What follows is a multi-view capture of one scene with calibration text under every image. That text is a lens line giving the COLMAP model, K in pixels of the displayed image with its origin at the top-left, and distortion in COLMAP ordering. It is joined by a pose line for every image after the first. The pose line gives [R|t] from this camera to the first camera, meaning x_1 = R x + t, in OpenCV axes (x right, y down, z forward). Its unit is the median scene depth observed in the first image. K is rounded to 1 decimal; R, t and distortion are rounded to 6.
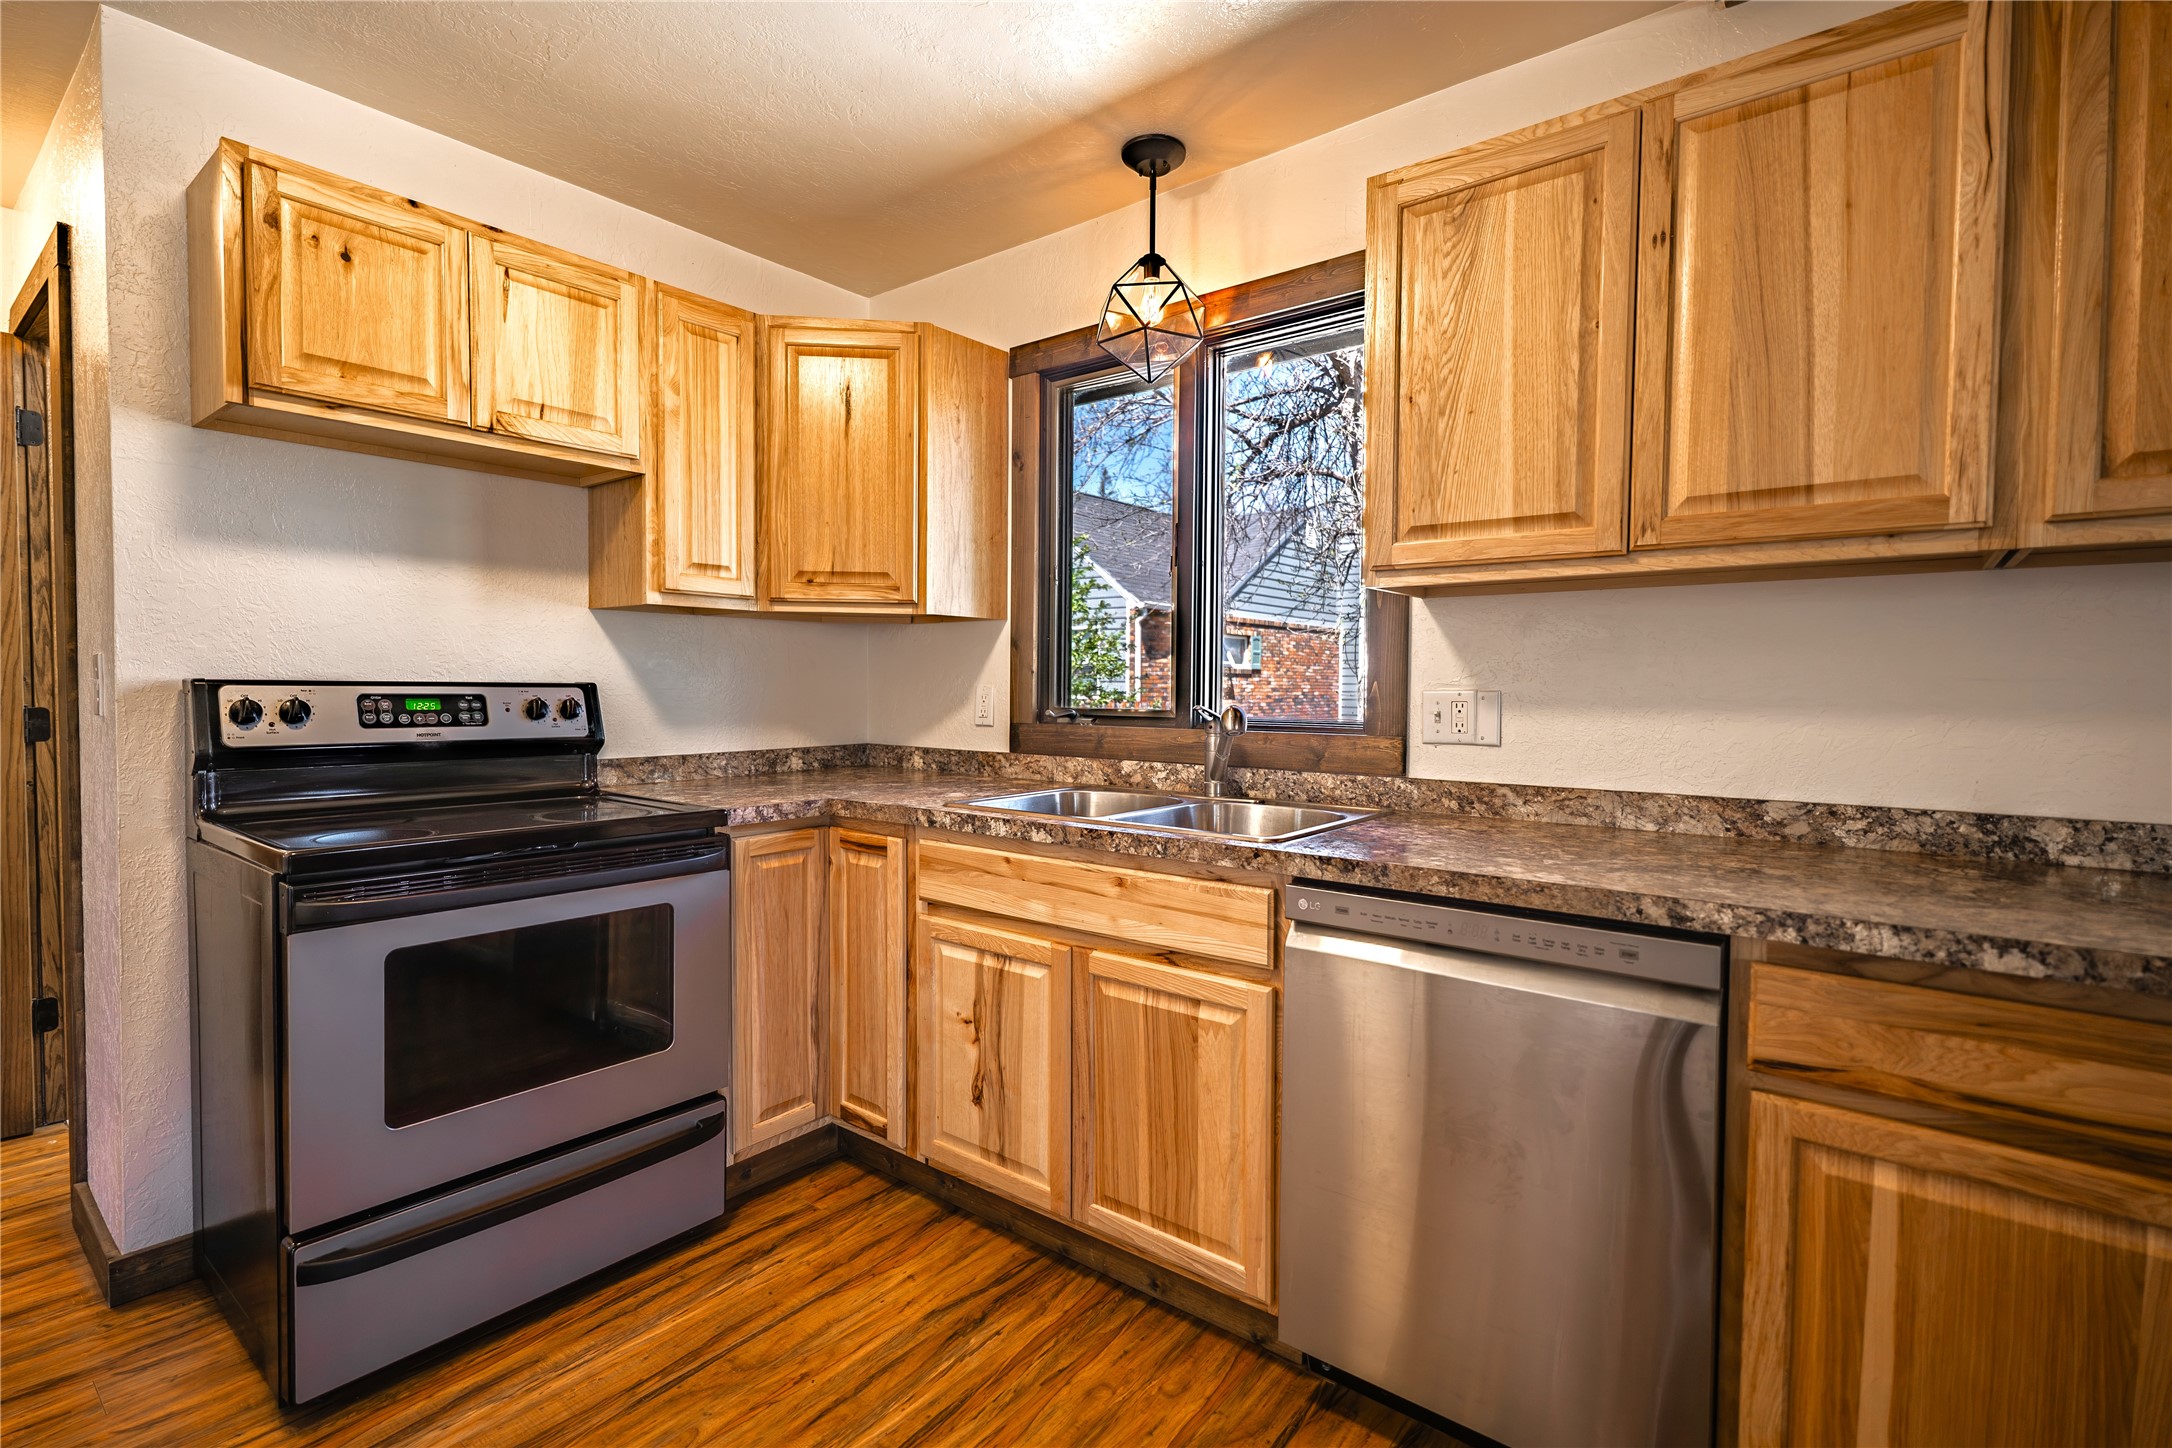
lens RADIAL K [[1002.3, 0, 1064.8], [0, 1002.3, 720.6], [0, 0, 1]] dist [0.002398, 0.000339]
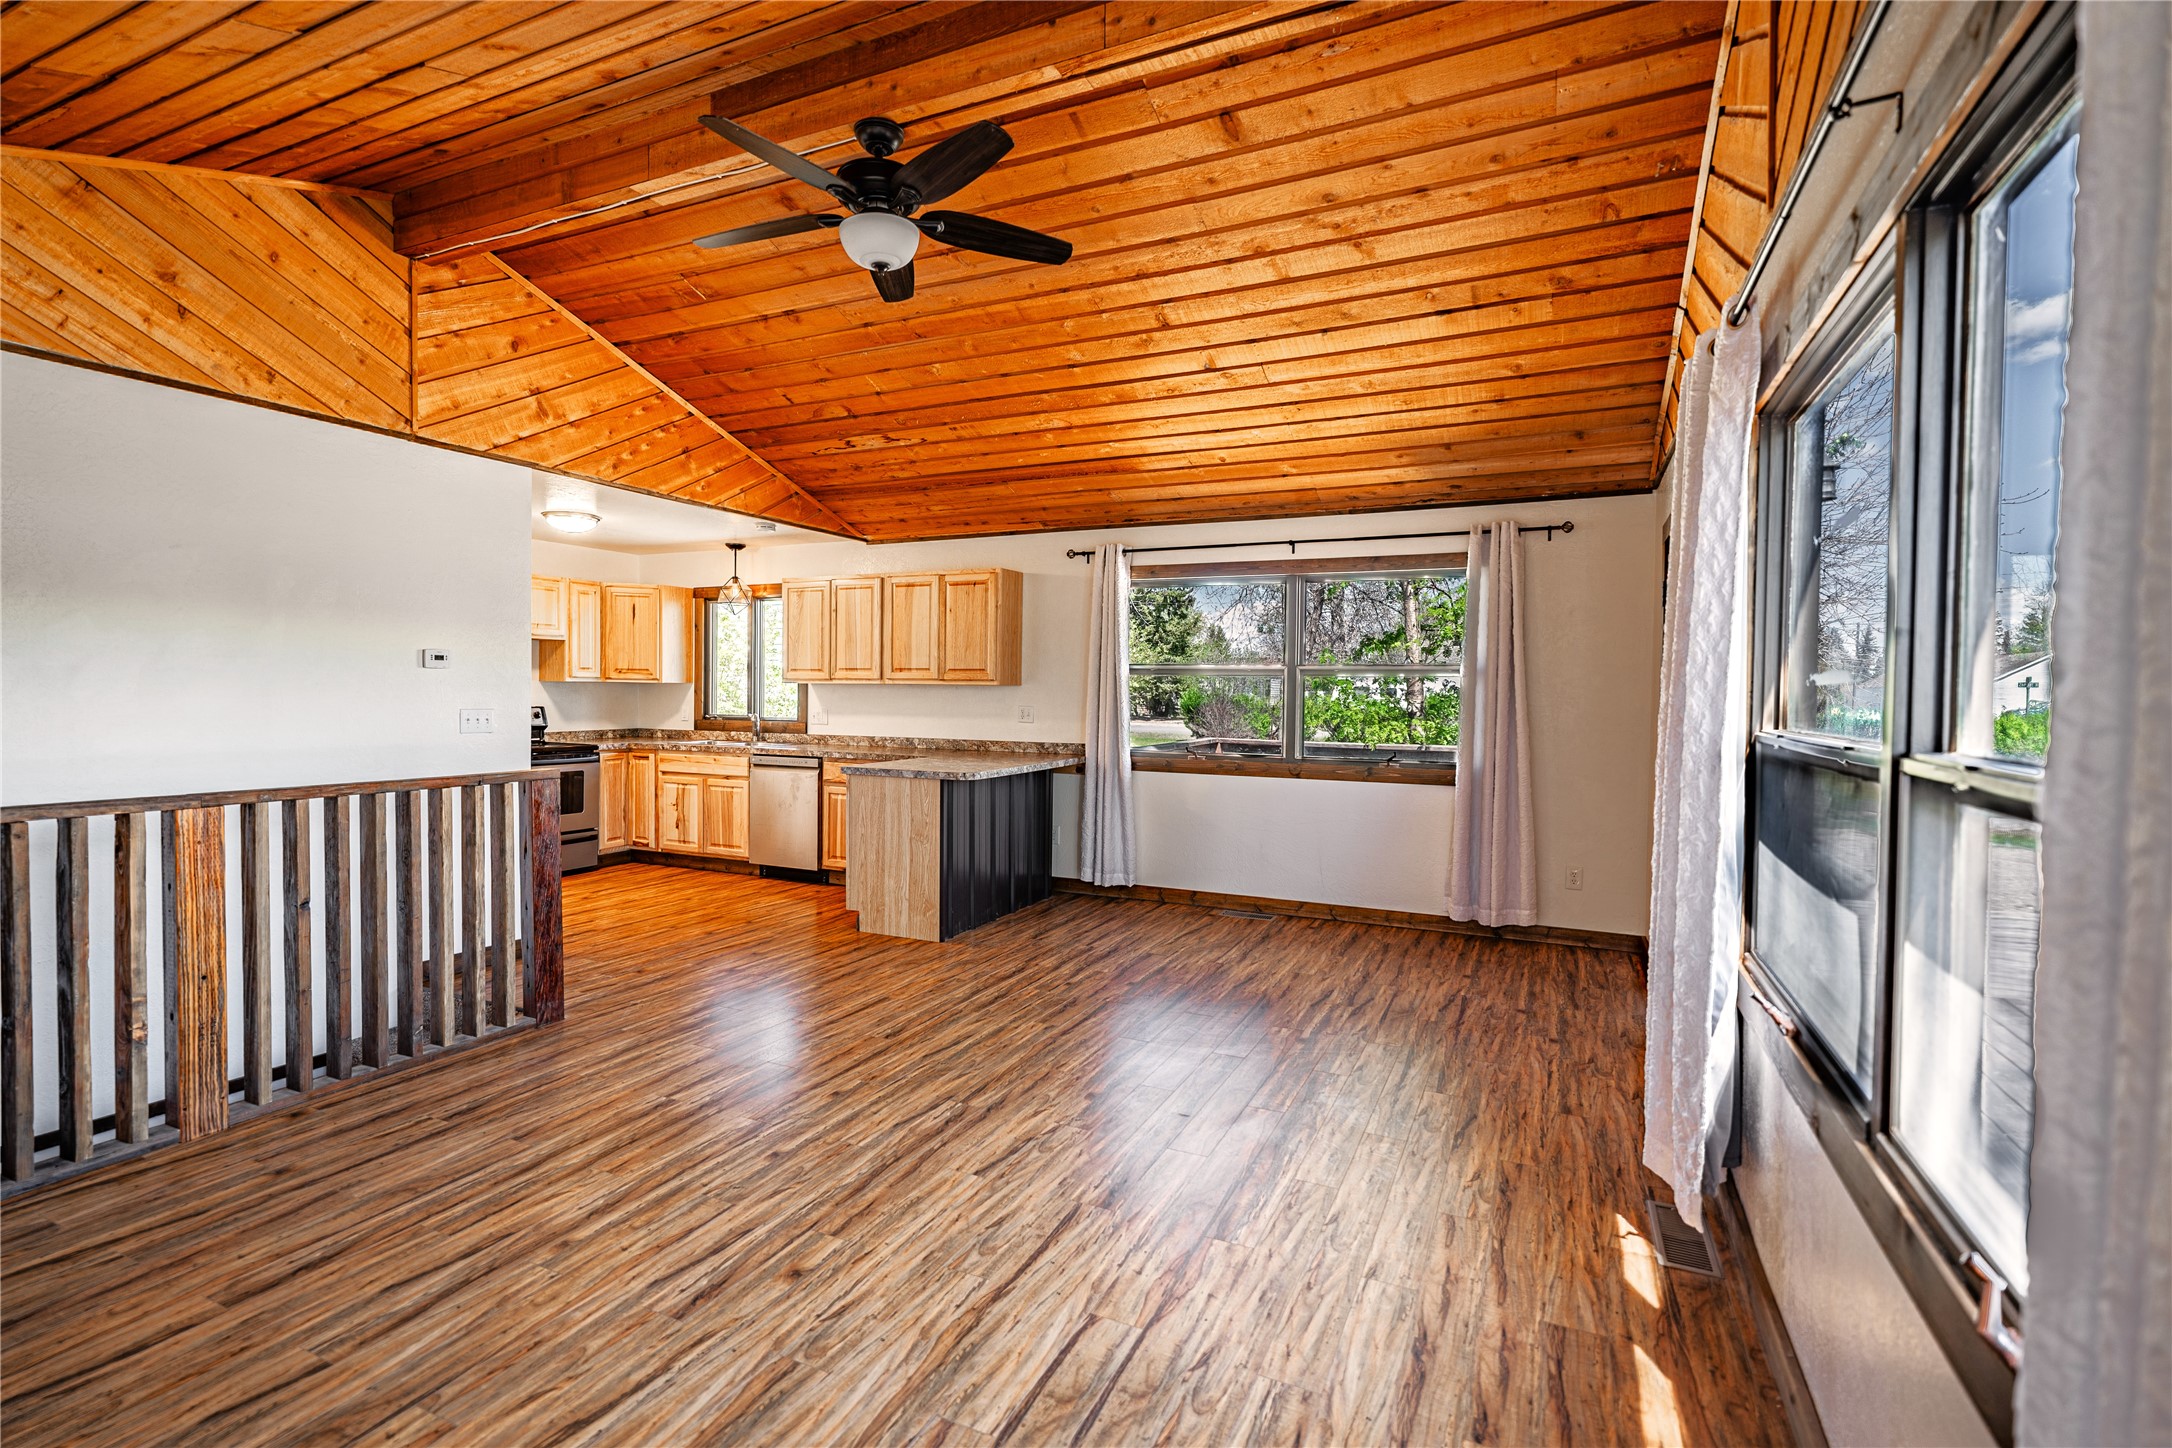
lens RADIAL K [[1079.9, 0, 1091.9], [0, 1079.9, 713.9], [0, 0, 1]] dist [0.003724, 0.000371]
pose [[0.970746, -0.001062, 0.240107, 0.380612], [0.003375, 0.999952, -0.009224, 0.022570], [-0.240086, 0.009765, 0.970703, -2.781412]]
